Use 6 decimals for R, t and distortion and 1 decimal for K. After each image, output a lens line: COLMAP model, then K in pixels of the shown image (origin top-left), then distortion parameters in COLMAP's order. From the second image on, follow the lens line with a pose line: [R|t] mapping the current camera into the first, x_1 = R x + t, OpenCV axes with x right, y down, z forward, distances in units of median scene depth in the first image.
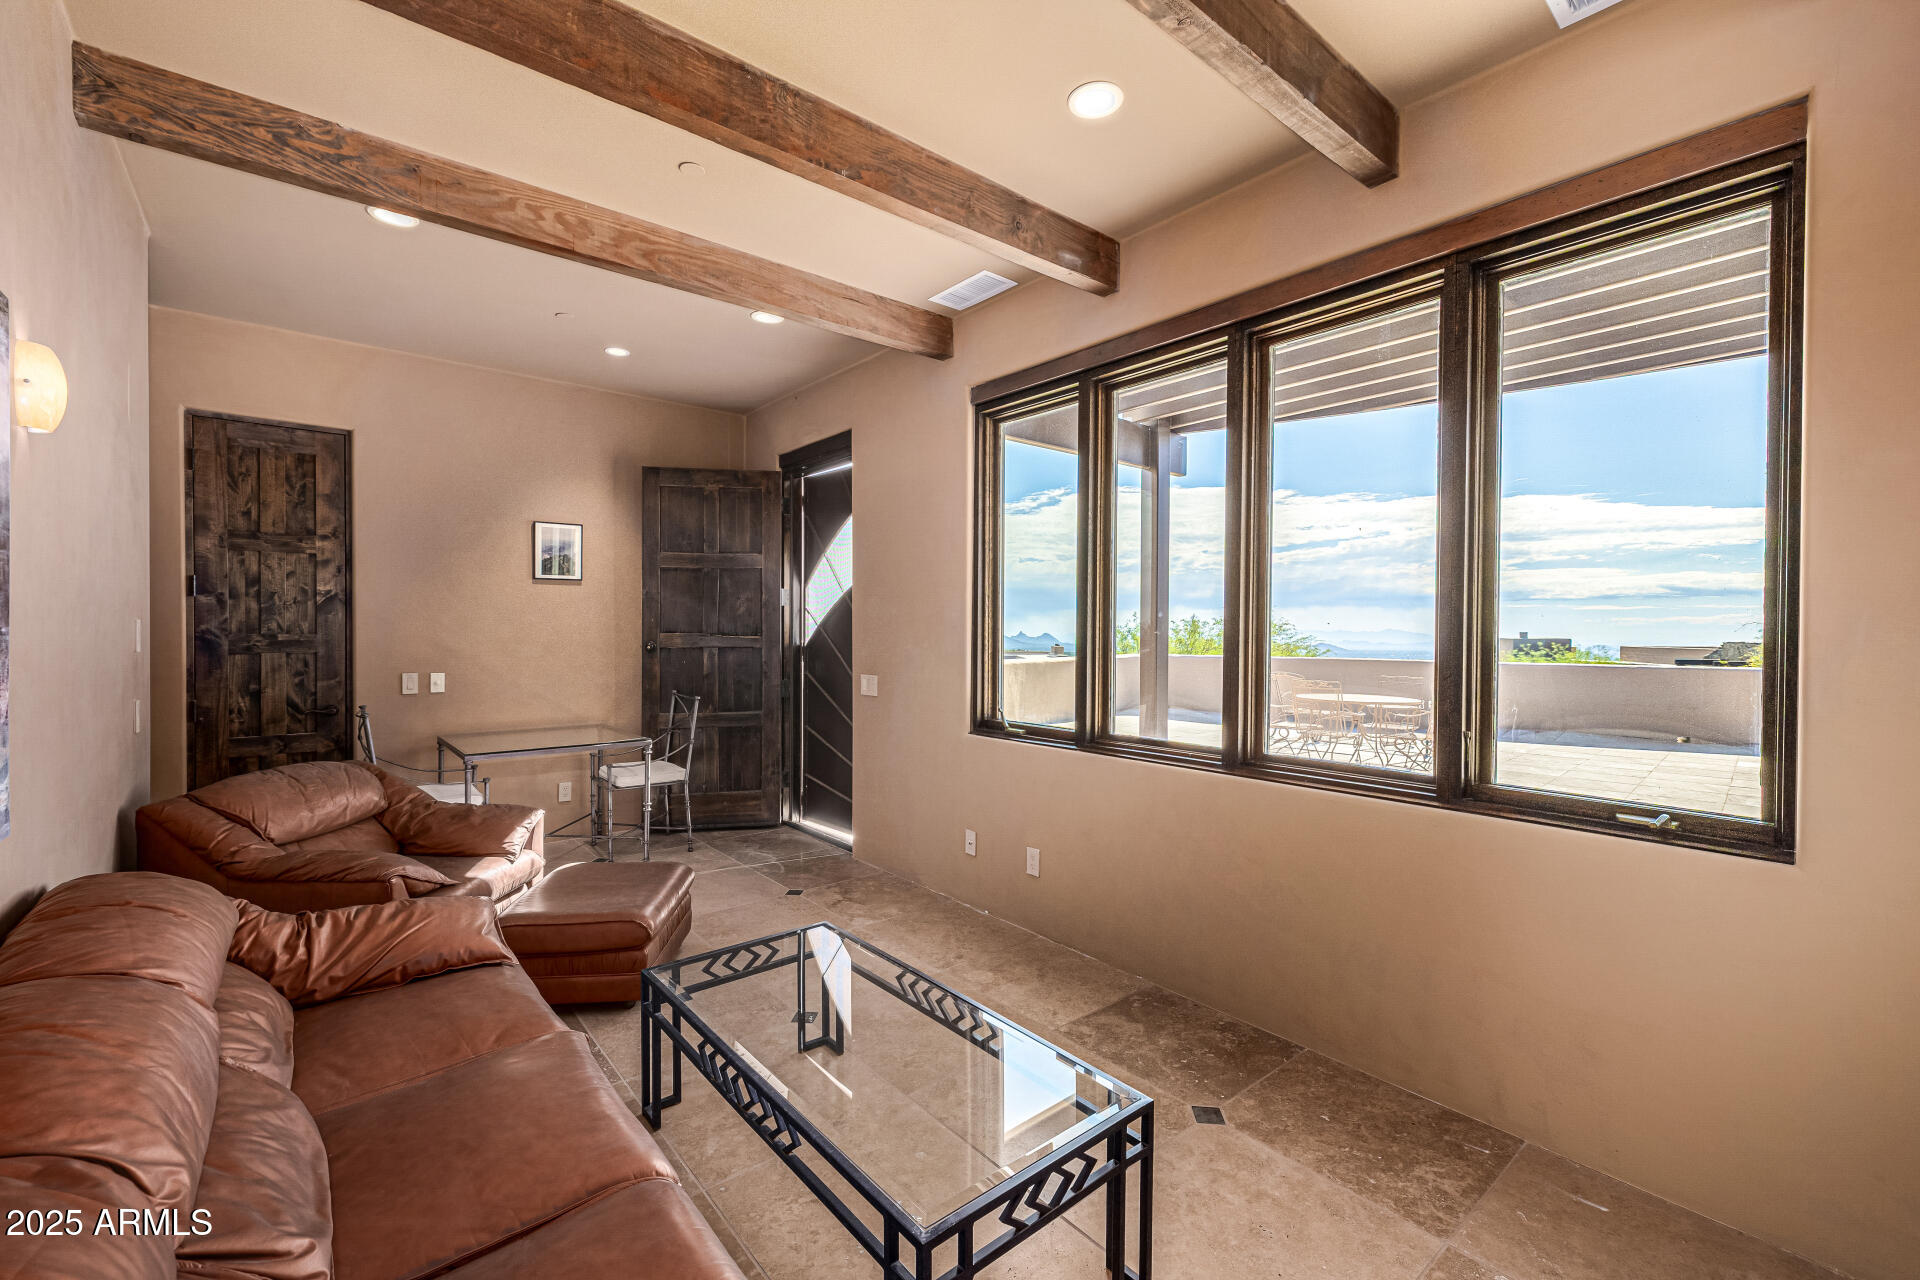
lens RADIAL K [[797.1, 0, 955.7], [0, 797.1, 637.2], [0, 0, 1]] dist [0.004009, -0.000873]
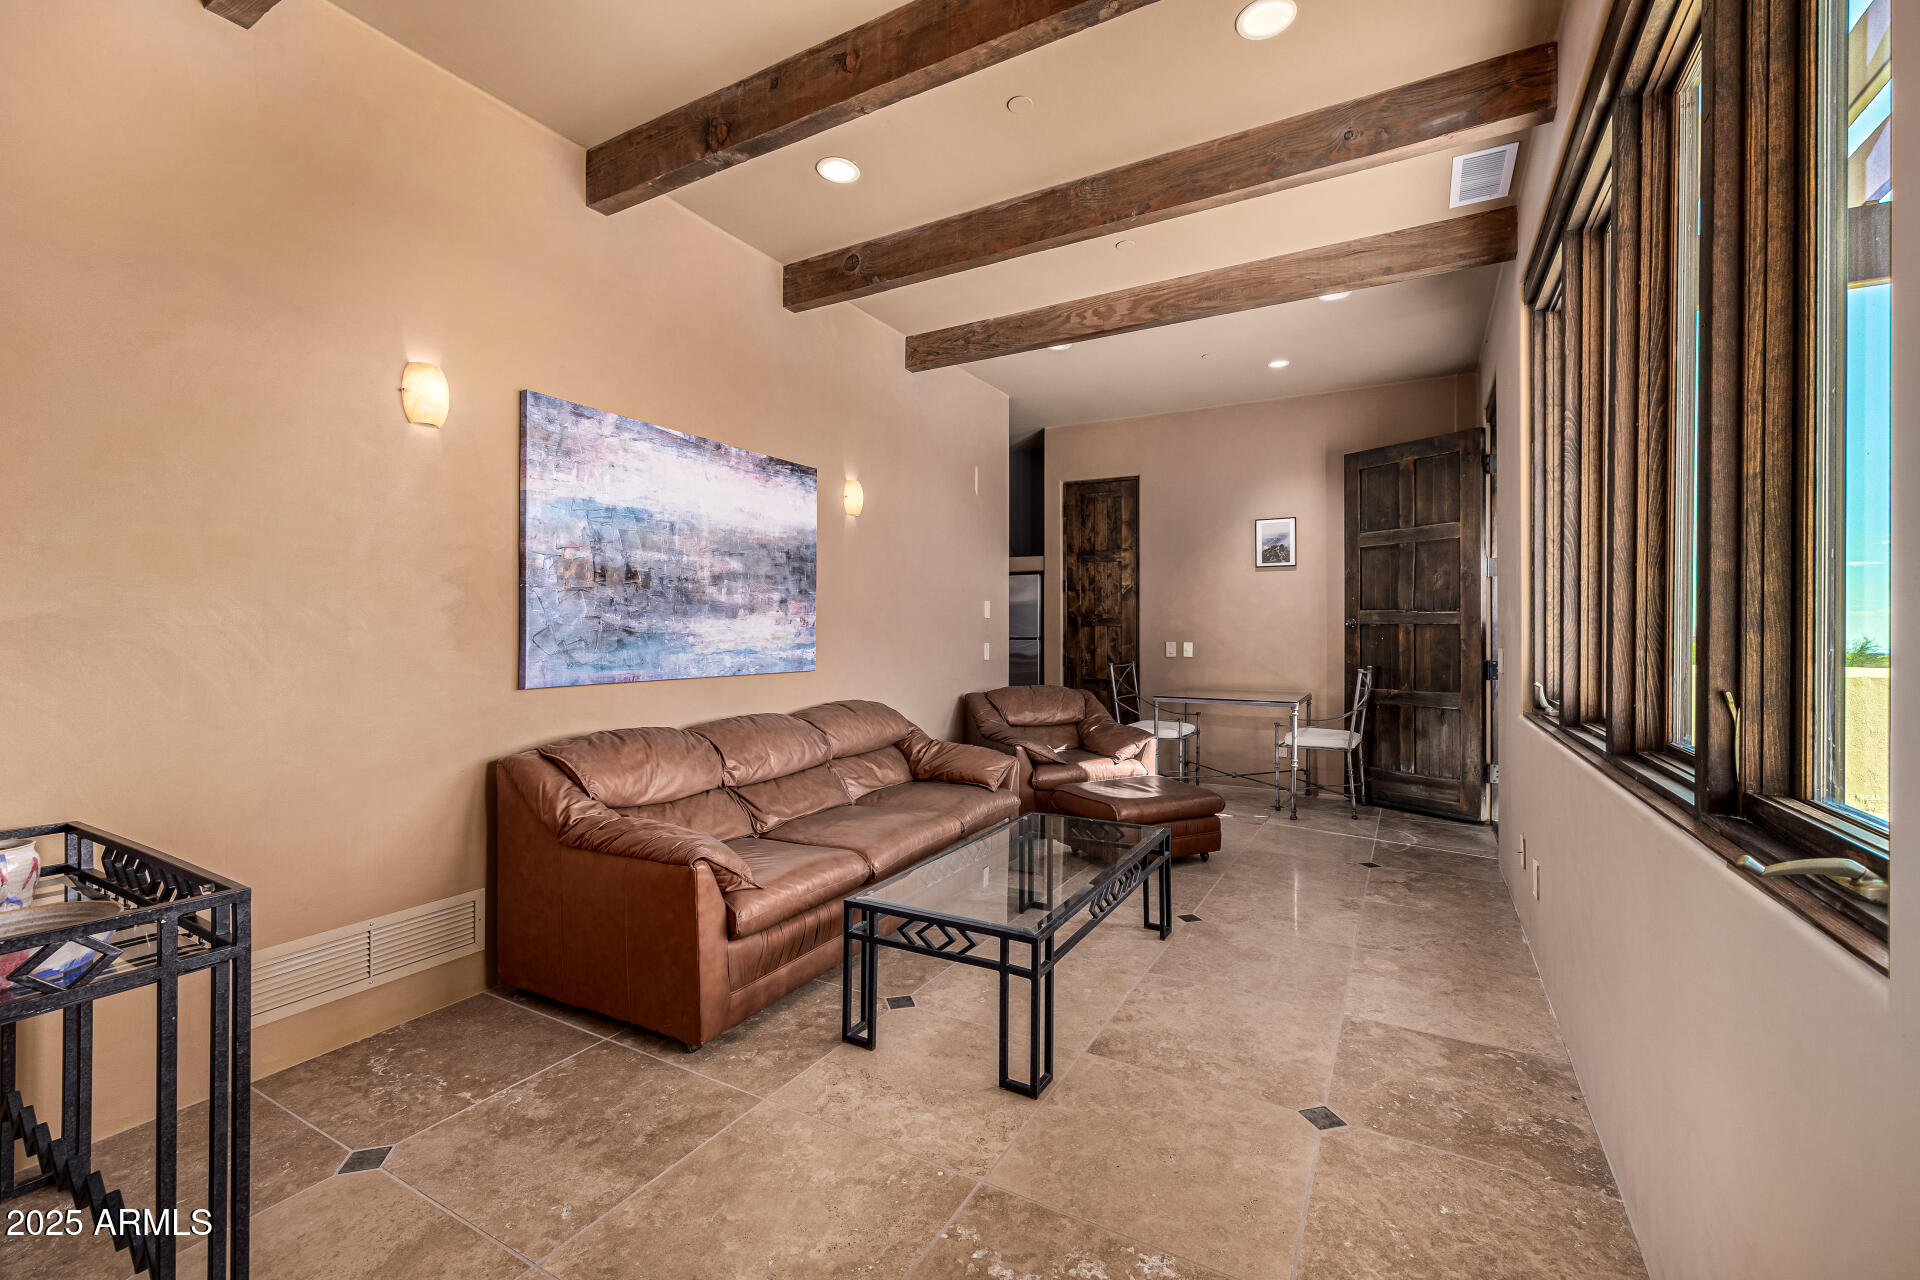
lens RADIAL K [[797.1, 0, 961.7], [0, 797.1, 635.5], [0, 0, 1]] dist [0.004009, -0.000873]
pose [[0.367698, 0.001698, -0.929944, 0.508322], [-0.011682, 0.999928, -0.002794, 0.045615], [0.929872, 0.011891, 0.367691, 0.166051]]
